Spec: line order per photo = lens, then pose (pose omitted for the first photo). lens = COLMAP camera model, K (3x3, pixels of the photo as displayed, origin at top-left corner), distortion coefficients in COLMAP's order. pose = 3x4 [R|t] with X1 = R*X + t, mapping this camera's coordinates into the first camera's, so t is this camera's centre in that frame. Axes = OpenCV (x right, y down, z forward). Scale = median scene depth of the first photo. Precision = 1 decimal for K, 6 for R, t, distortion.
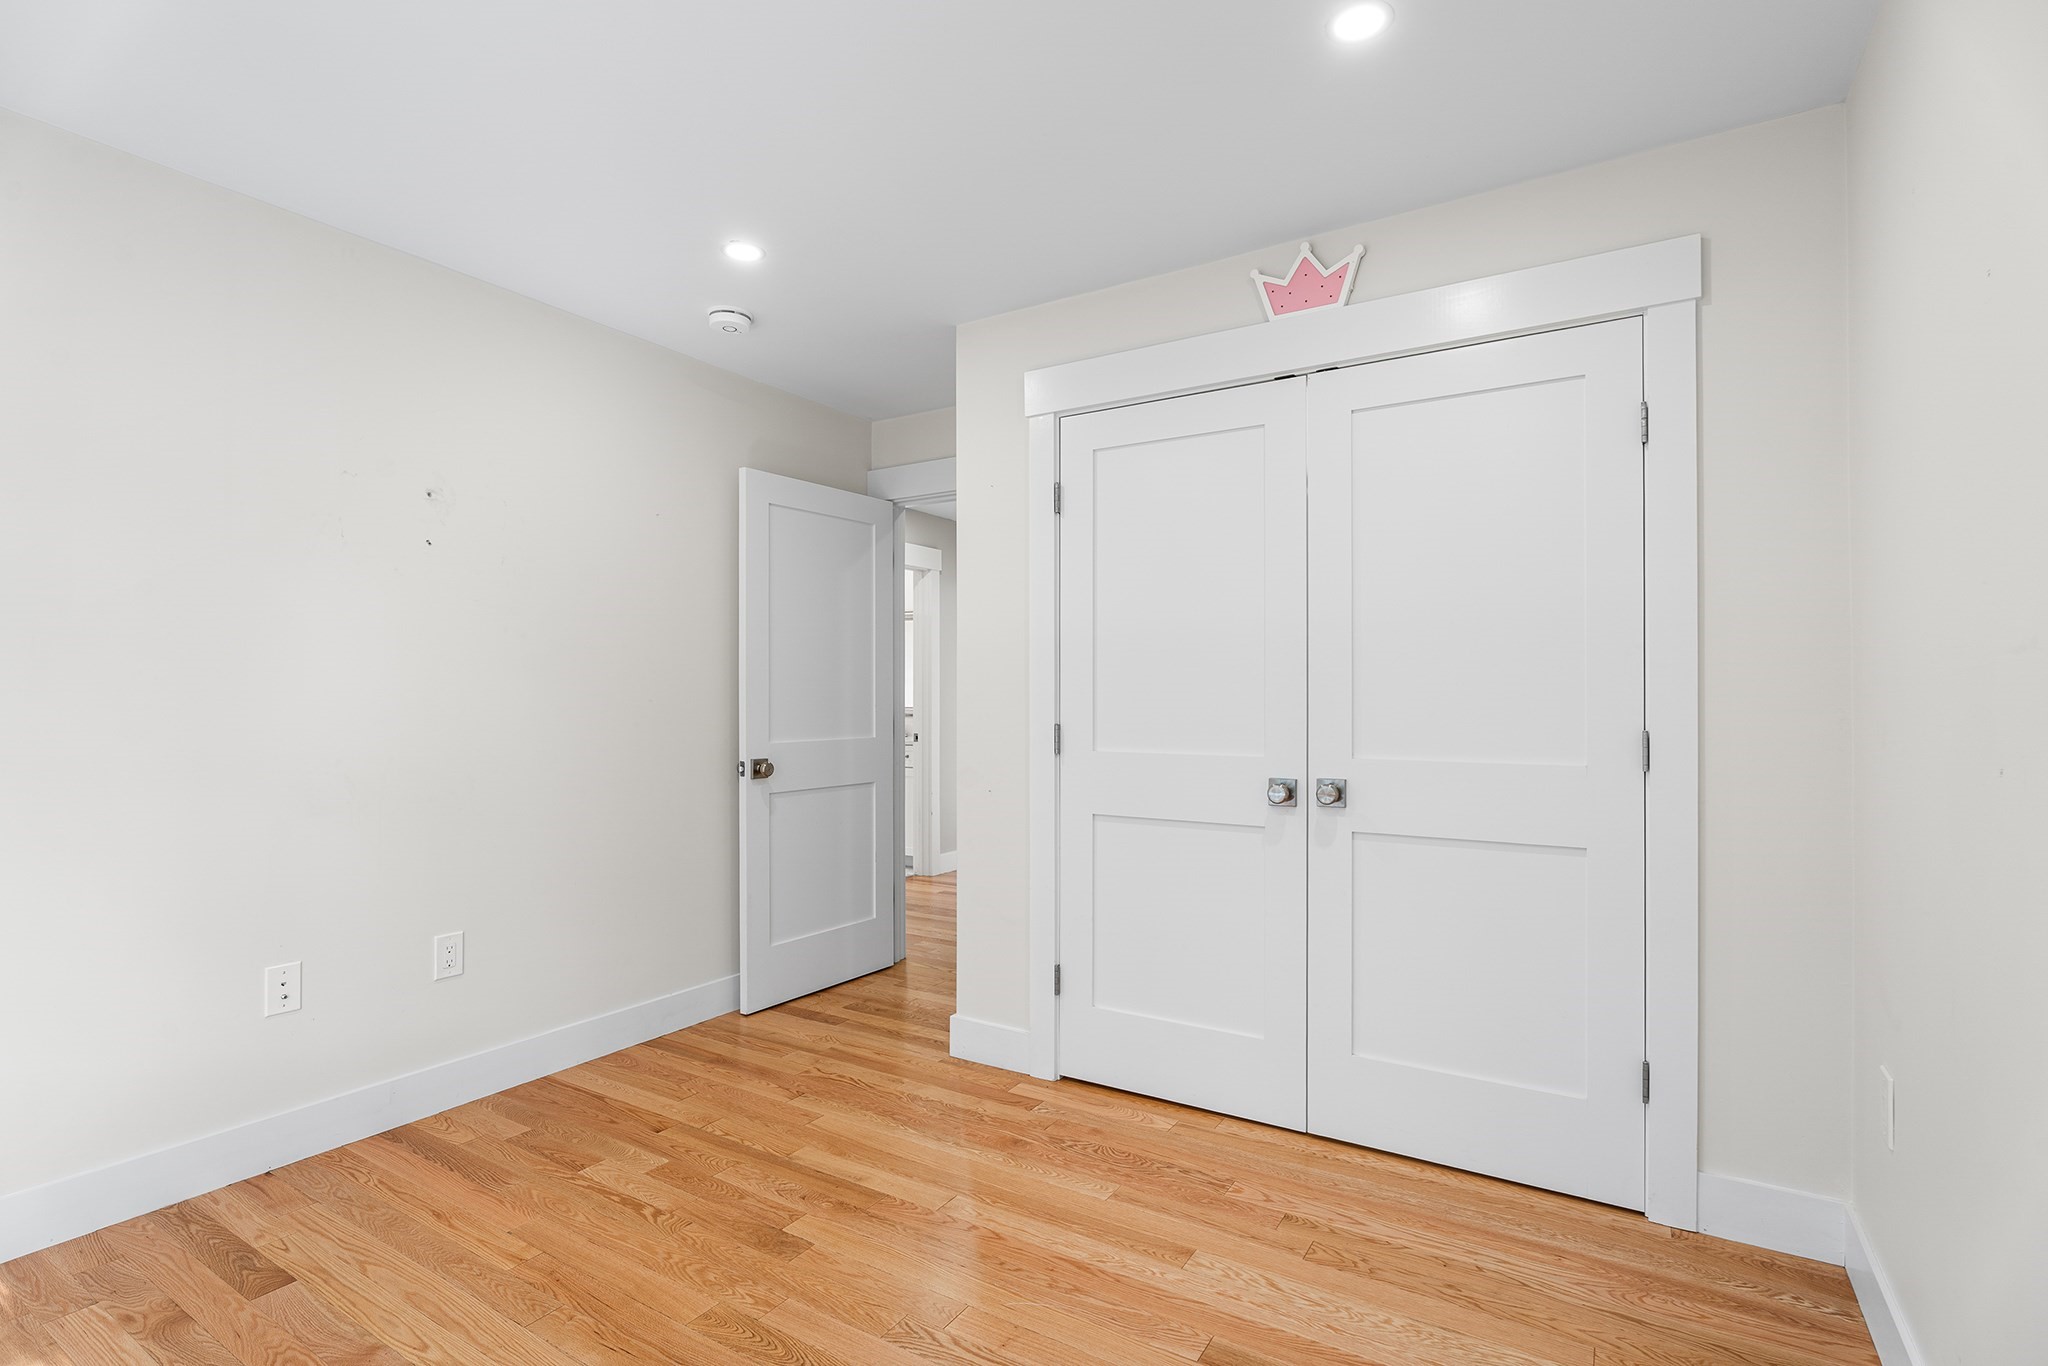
lens RADIAL K [[972.1, 0, 1013.7], [0, 972.1, 692.4], [0, 0, 1]] dist [-0.006869, 0.000217]
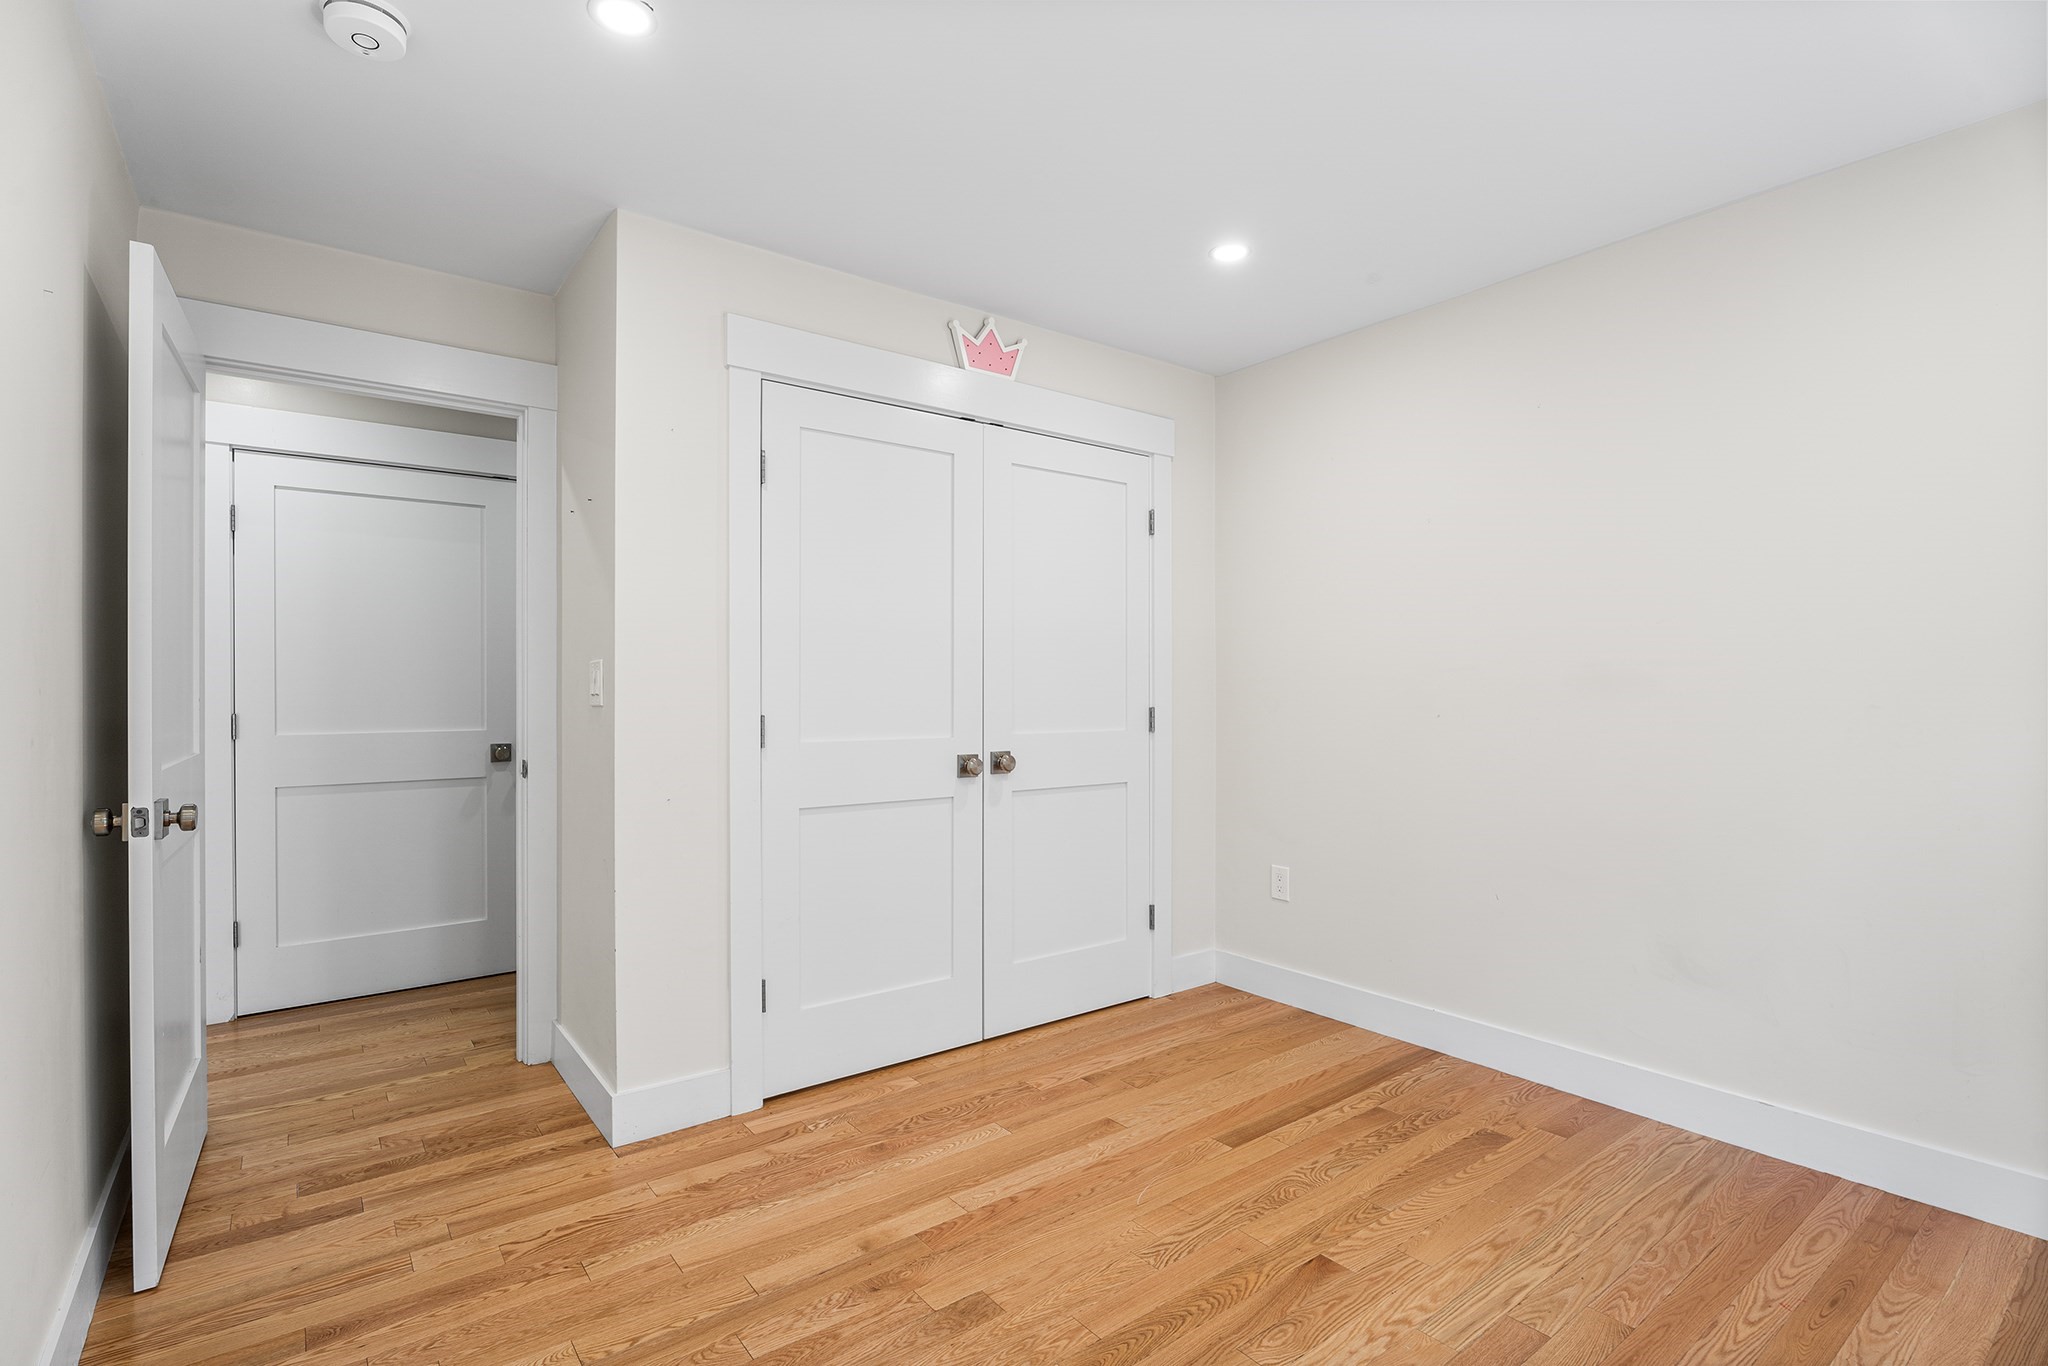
lens RADIAL K [[972.1, 0, 1013.7], [0, 972.1, 692.4], [0, 0, 1]] dist [-0.006869, 0.000217]
pose [[0.348792, -0.000260, 0.937200, -0.833993], [-0.003279, 0.999994, 0.001498, 0.010909], [-0.937194, -0.003596, 0.348789, 0.532458]]
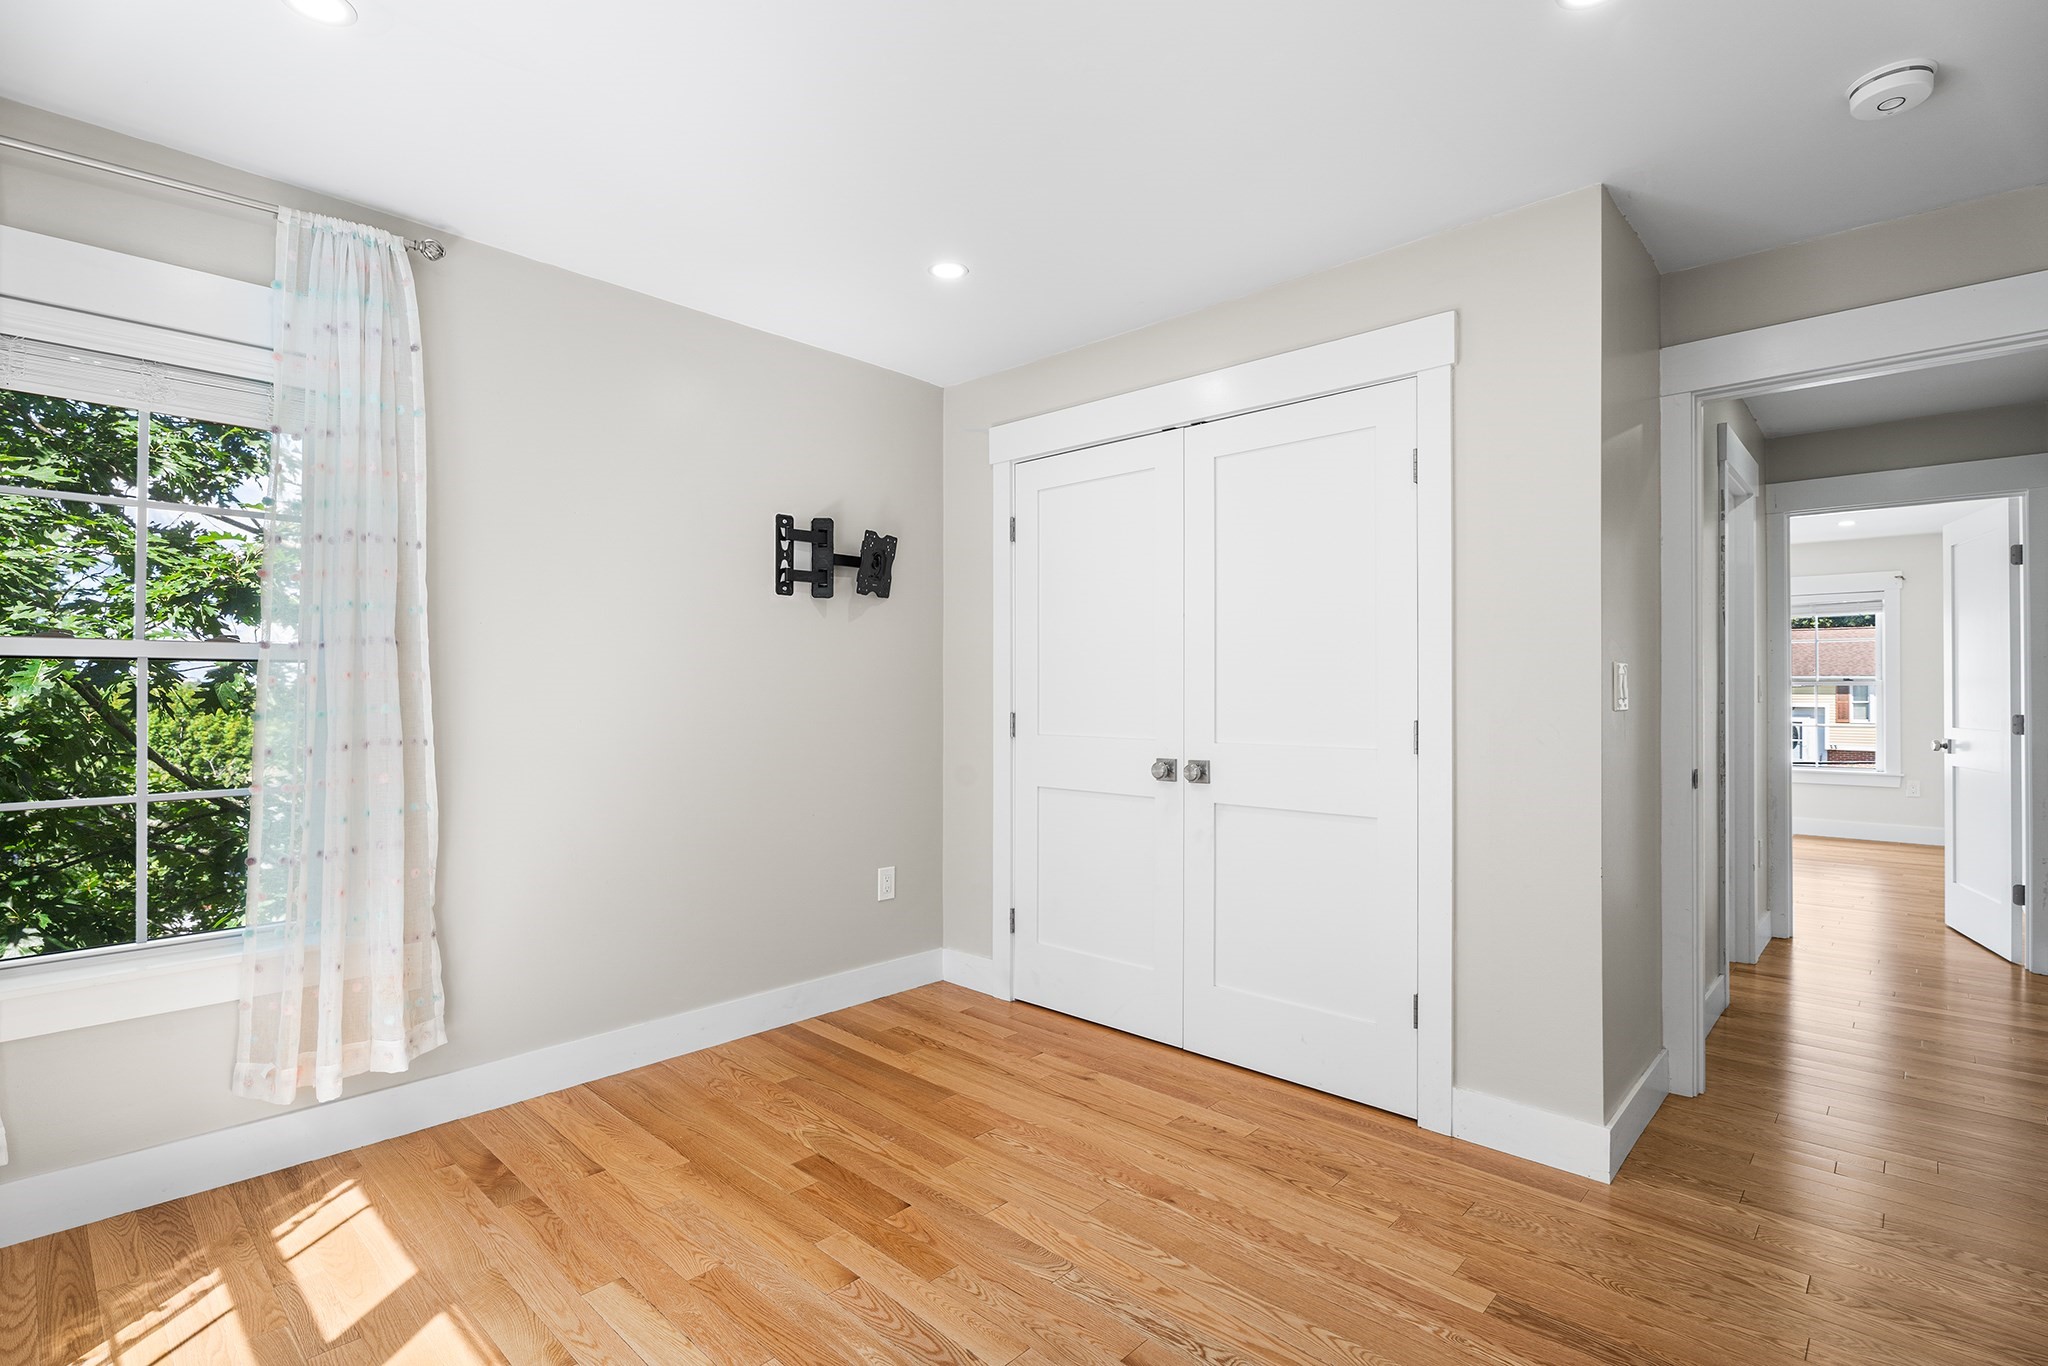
lens RADIAL K [[948.1, 0, 1024.0], [0, 948.1, 683.0], [0, 0, 1]] dist [-0.026984, 0.000059]
pose [[0.982431, 0.001274, -0.186621, 0.329958], [-0.001746, 0.999996, -0.002368, -0.003318], [0.186617, 0.002652, 0.982429, -0.207966]]
